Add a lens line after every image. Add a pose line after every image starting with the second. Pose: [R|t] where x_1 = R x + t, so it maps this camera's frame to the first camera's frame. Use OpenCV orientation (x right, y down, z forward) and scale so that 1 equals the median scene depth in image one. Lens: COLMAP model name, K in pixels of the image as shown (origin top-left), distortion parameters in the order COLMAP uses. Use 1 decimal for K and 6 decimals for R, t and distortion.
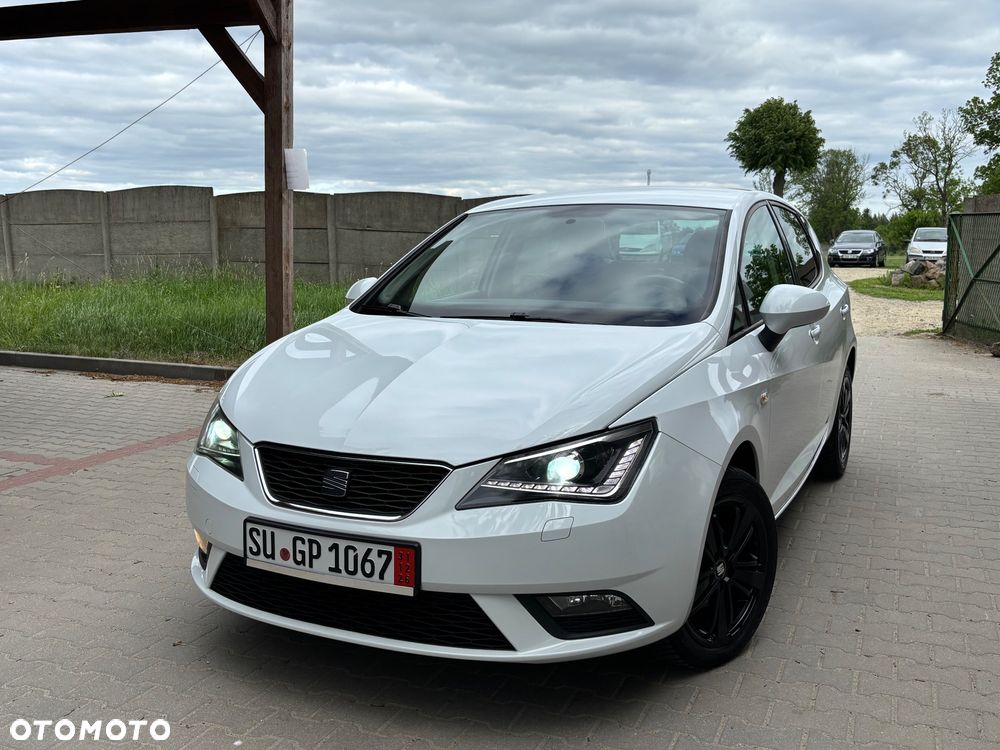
lens RADIAL K [[974.6, 0, 476.9], [0, 974.6, 375.6], [0, 0, 1]] dist [0.007111, 0.002775]
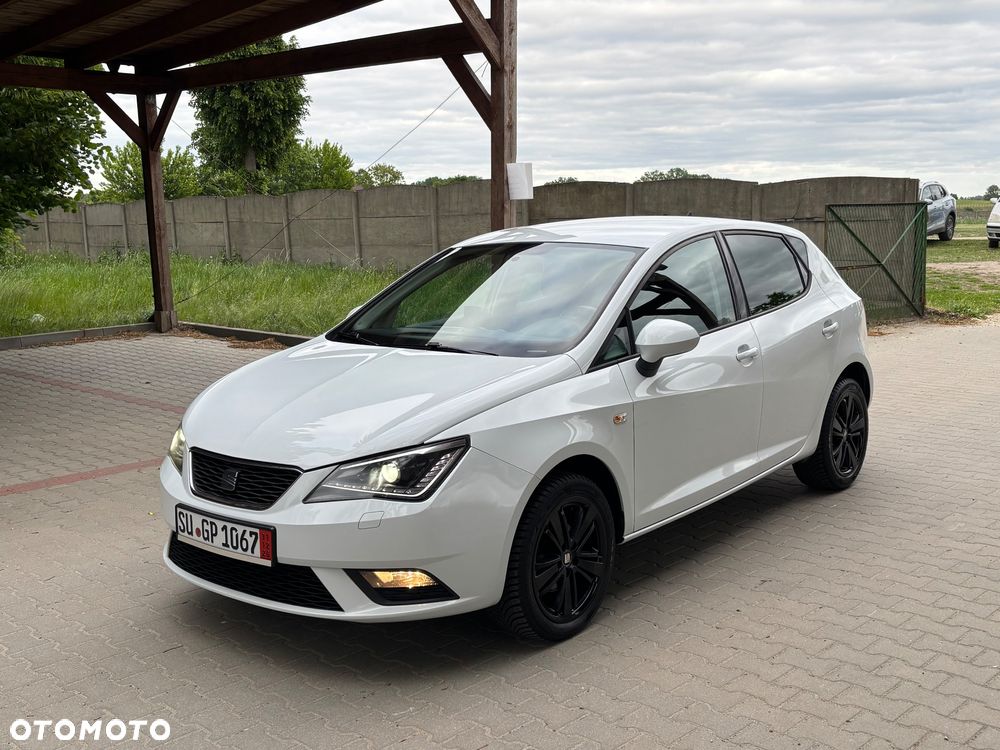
lens RADIAL K [[1027.0, 0, 500.0], [0, 1027.0, 375.0], [0, 0, 1]] dist [0.008393, 0.002578]
pose [[0.977839, 0.009289, -0.209150, 0.507342], [-0.007462, 0.999927, 0.009521, -0.049137], [0.209223, -0.007749, 0.977837, -0.292545]]
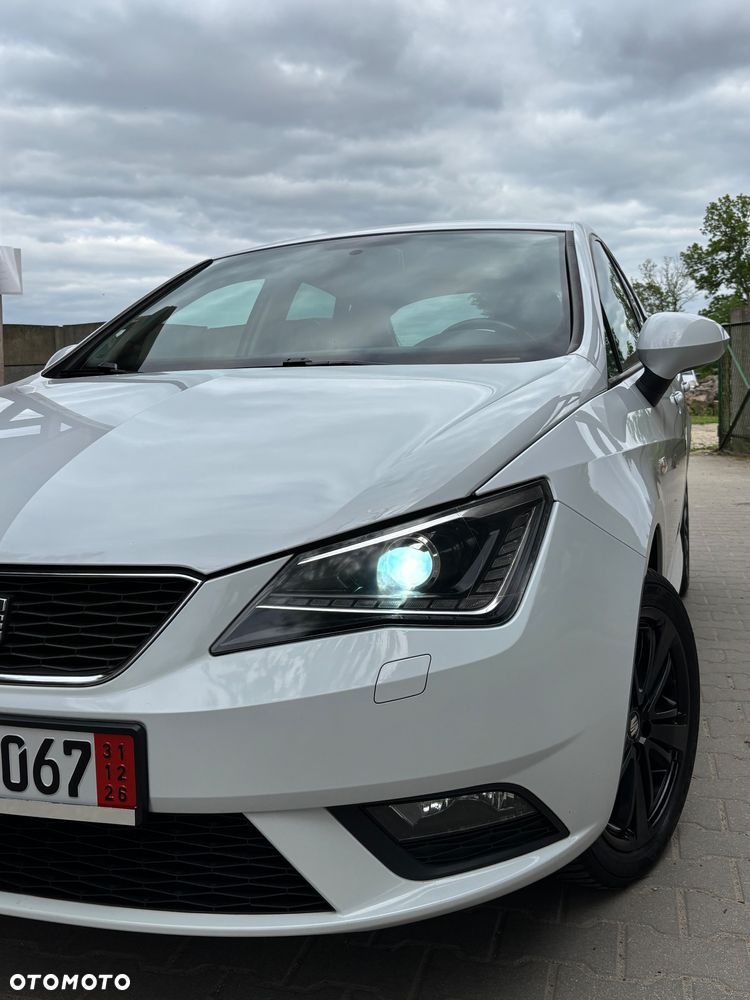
lens RADIAL K [[974.8, 0, 341.7], [0, 974.8, 500.9], [0, 0, 1]] dist [0.007432, 0.002371]
pose [[0.992769, -0.043491, 0.111882, -0.005574], [0.046366, 0.998654, -0.023226, 0.065931], [-0.110721, 0.028246, 0.993450, 0.438738]]
